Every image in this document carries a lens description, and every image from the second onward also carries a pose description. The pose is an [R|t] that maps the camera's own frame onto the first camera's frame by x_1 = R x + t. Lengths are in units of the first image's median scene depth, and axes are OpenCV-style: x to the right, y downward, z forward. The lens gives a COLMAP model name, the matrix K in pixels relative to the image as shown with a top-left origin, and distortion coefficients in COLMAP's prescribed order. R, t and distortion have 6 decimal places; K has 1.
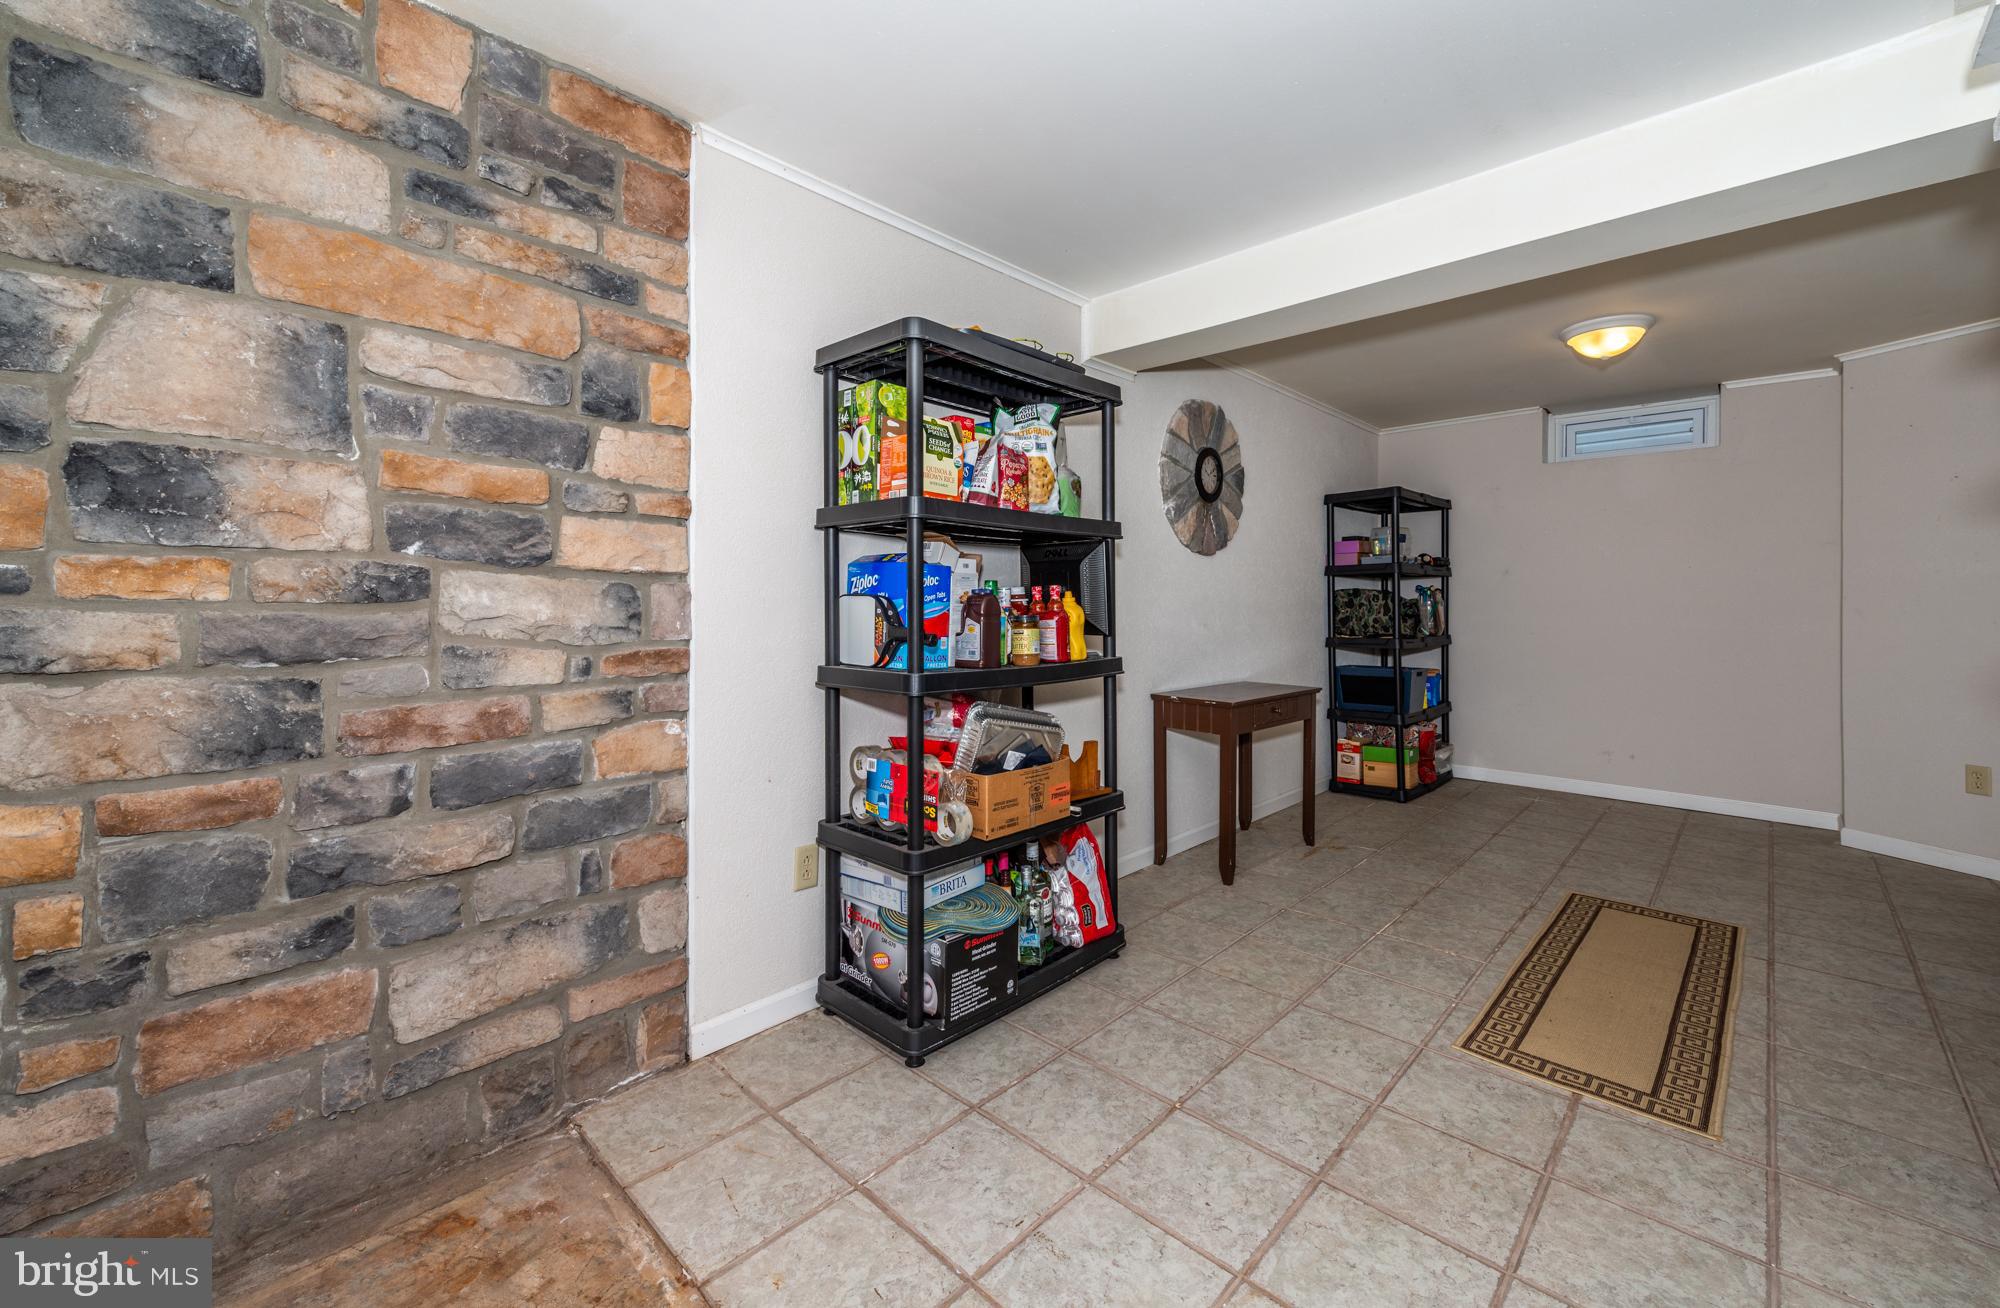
lens RADIAL K [[810.3, 0, 981.1], [0, 810.3, 599.7], [0, 0, 1]] dist [0.007757, -0.000037]
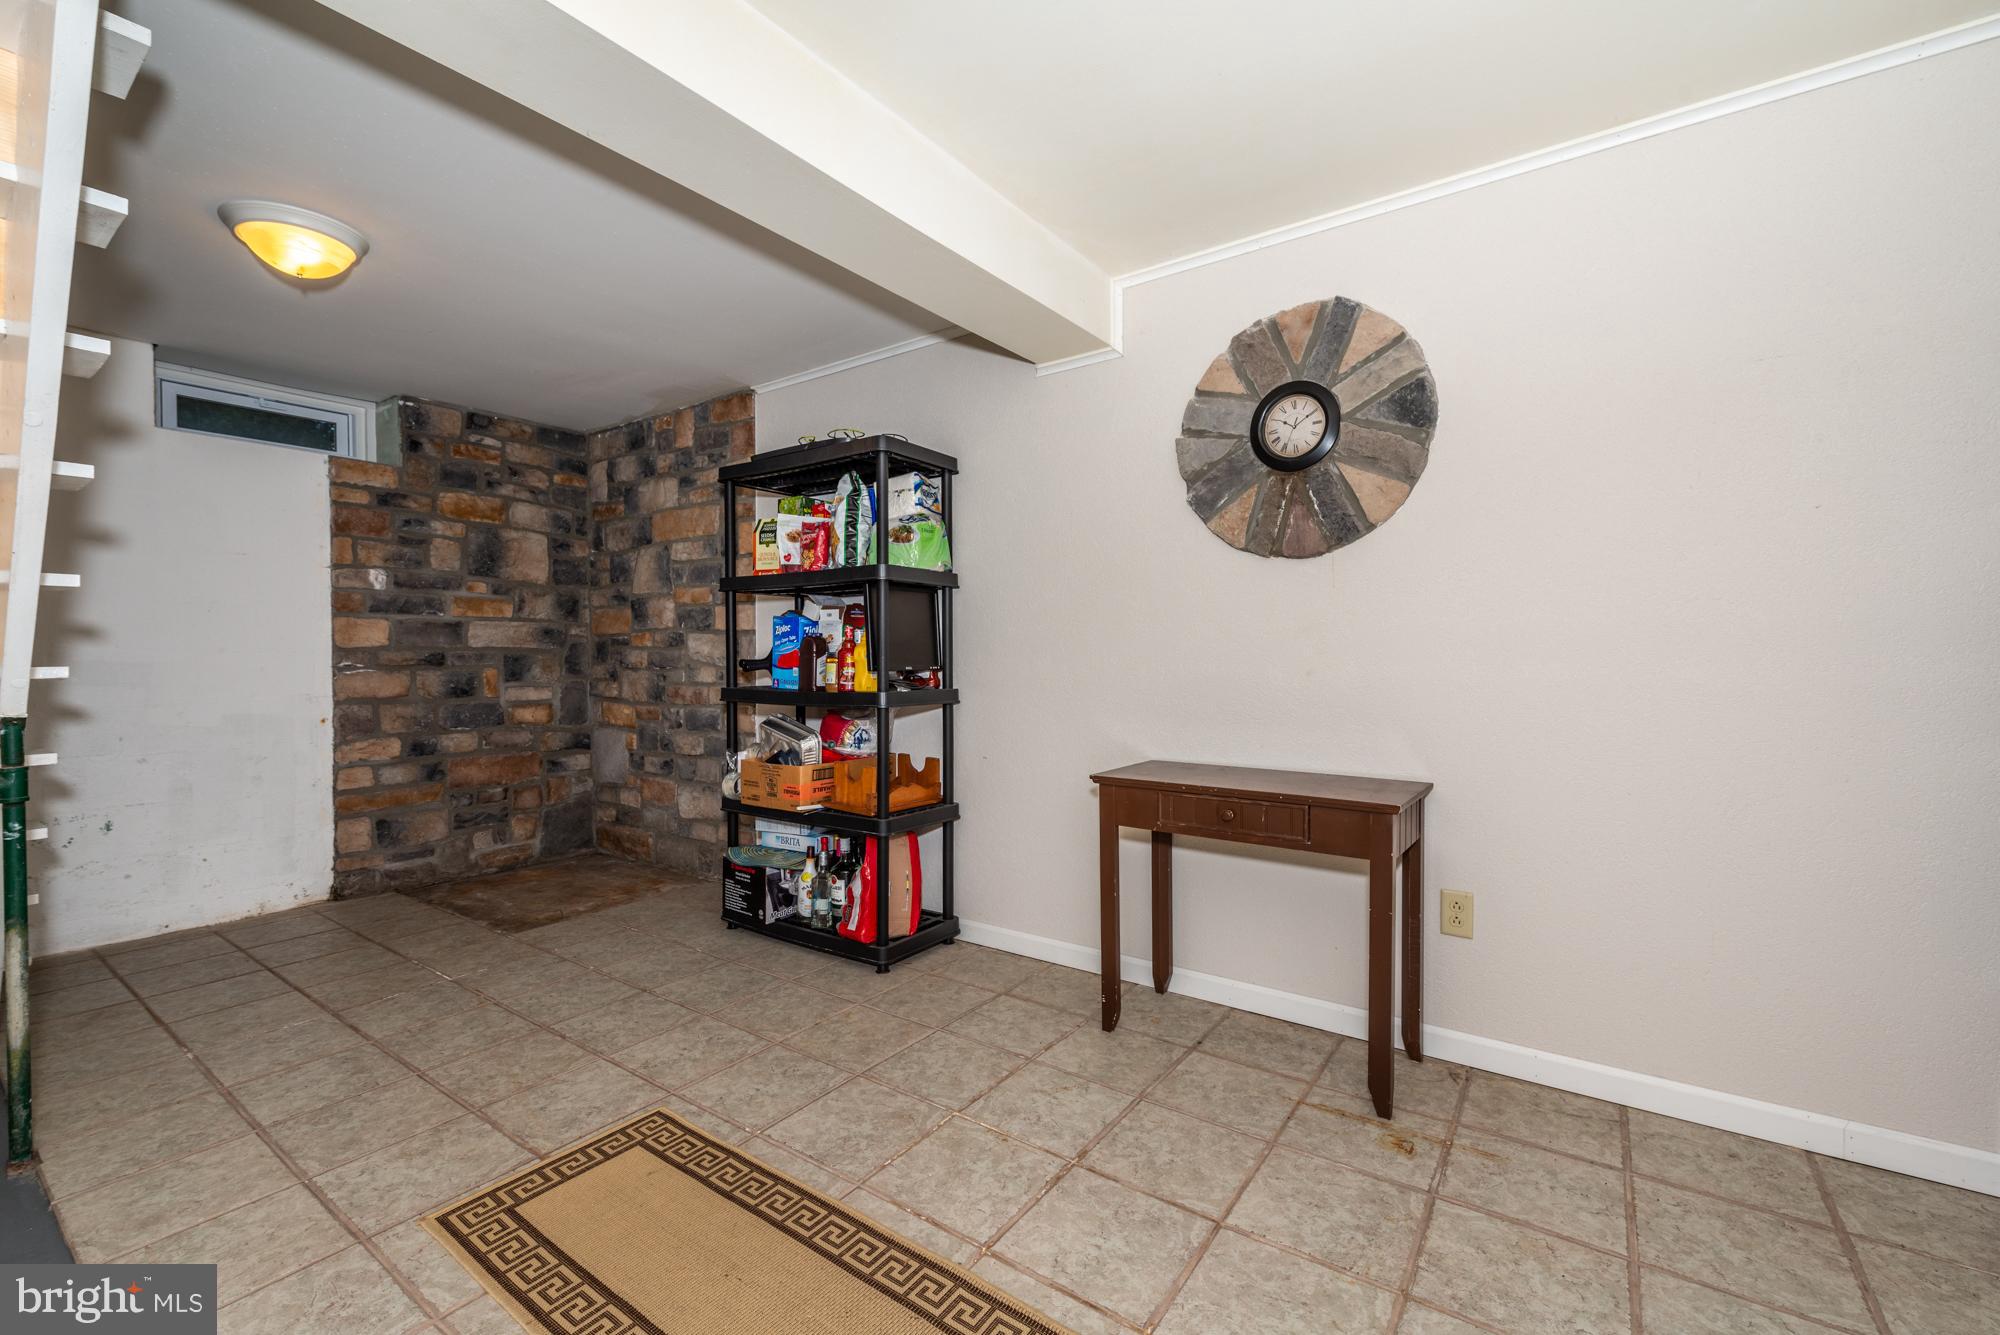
lens RADIAL K [[829.6, 0, 999.2], [0, 829.6, 665.3], [0, 0, 1]] dist [0.005081, 0.000237]
pose [[0.148164, 0.008565, -0.988926, 1.896748], [0.007421, 0.999925, 0.009772, 0.040596], [0.988935, -0.008786, 0.148089, 1.496747]]
